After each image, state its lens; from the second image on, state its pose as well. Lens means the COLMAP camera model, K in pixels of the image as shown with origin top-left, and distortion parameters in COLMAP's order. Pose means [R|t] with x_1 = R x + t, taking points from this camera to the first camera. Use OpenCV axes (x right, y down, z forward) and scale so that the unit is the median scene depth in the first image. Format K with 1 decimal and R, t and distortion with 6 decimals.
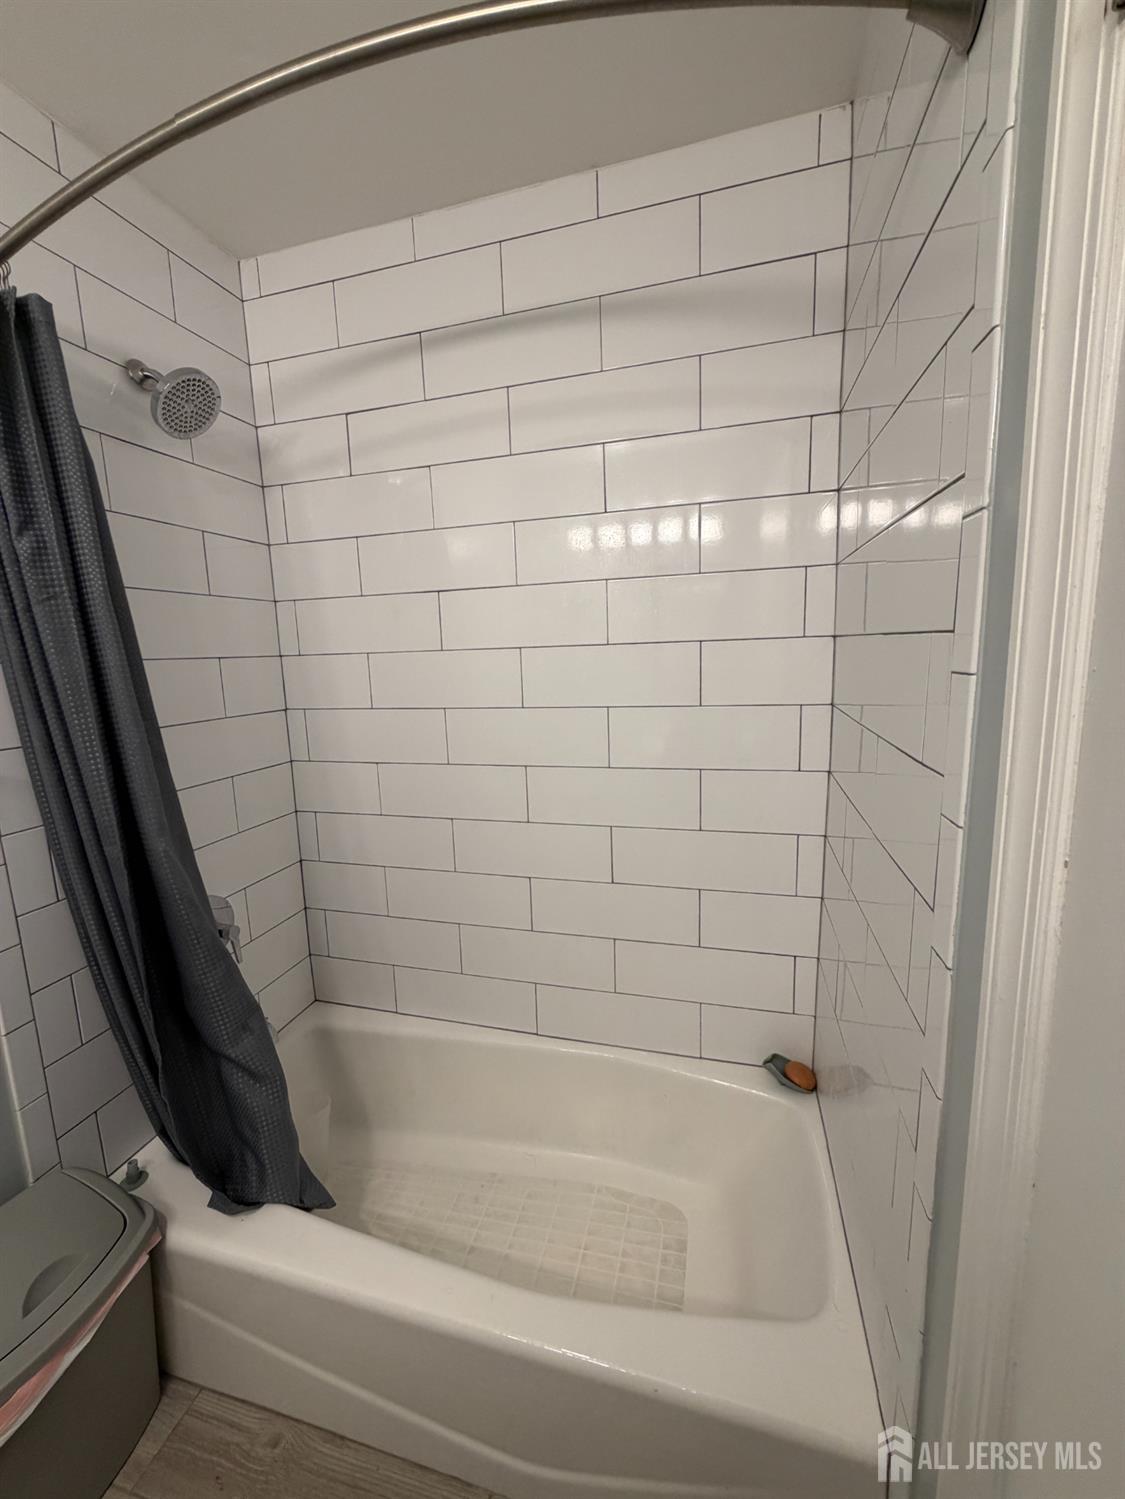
lens RADIAL K [[600.7, 0, 557.2], [0, 600.7, 747.6], [0, 0, 1]] dist [-0.001993, 0.000590]
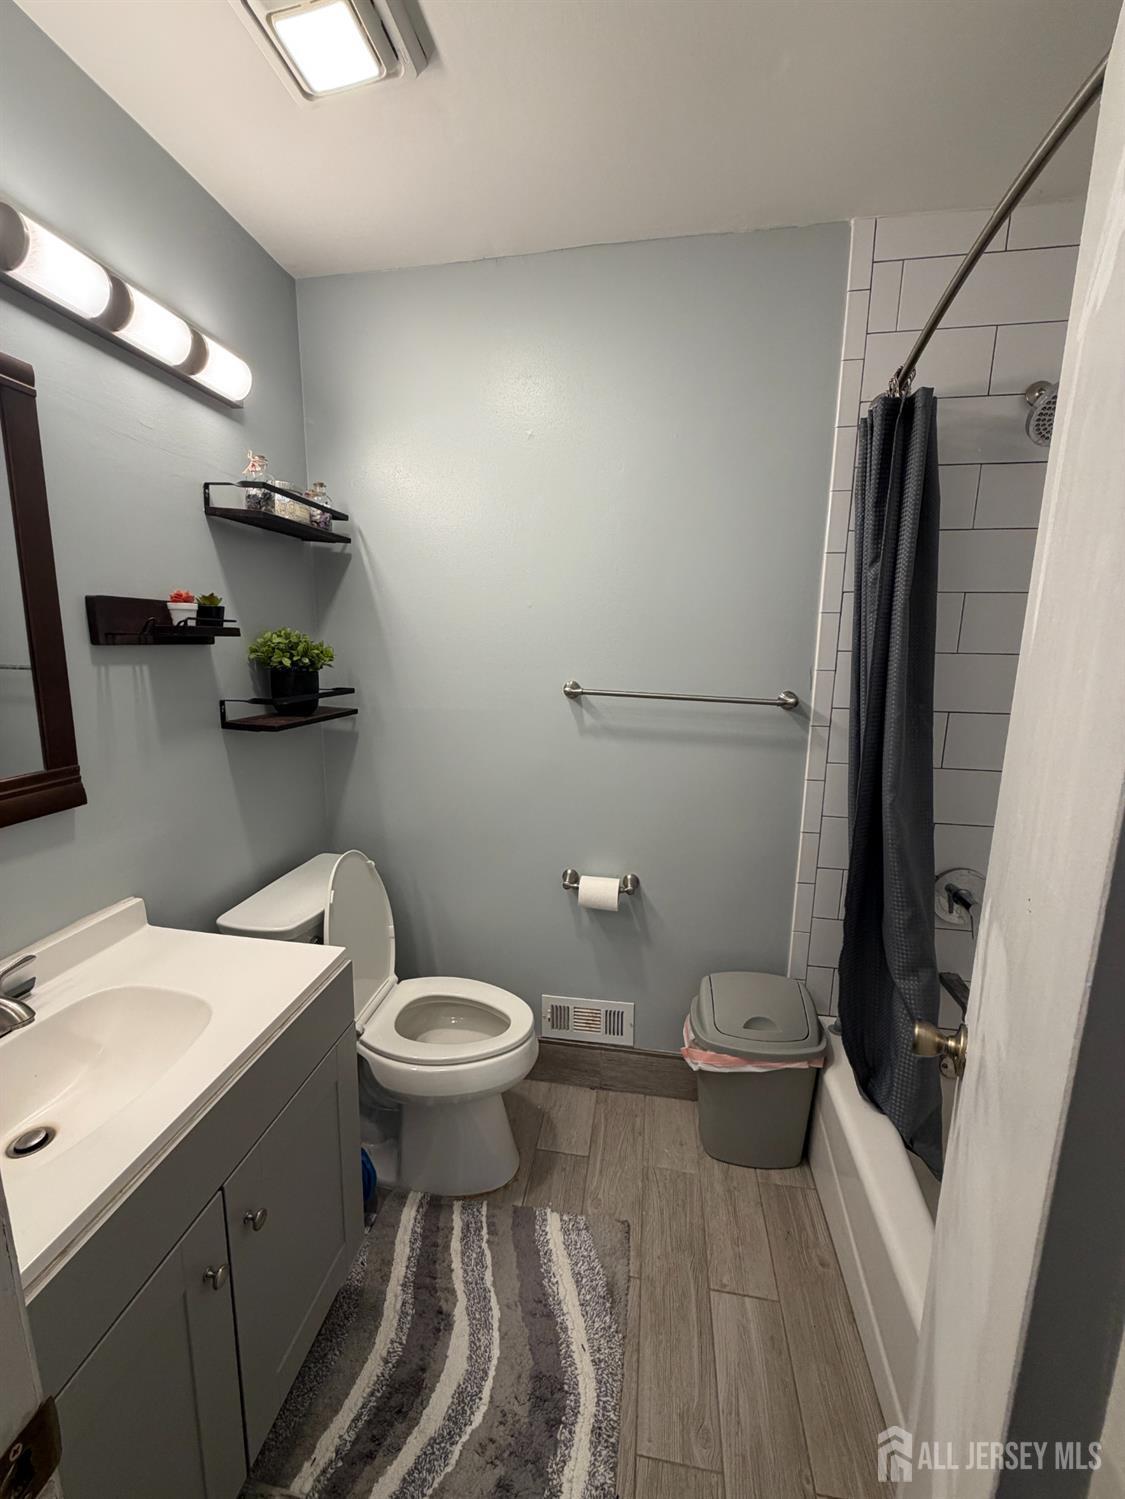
lens RADIAL K [[600.7, 0, 560.7], [0, 600.7, 744.4], [0, 0, 1]] dist [-0.001993, 0.000590]
pose [[0.122026, 0.224642, -0.966771, 0.446212], [-0.177220, 0.963328, 0.201474, -0.078795], [0.976577, 0.146746, 0.157362, 0.075822]]
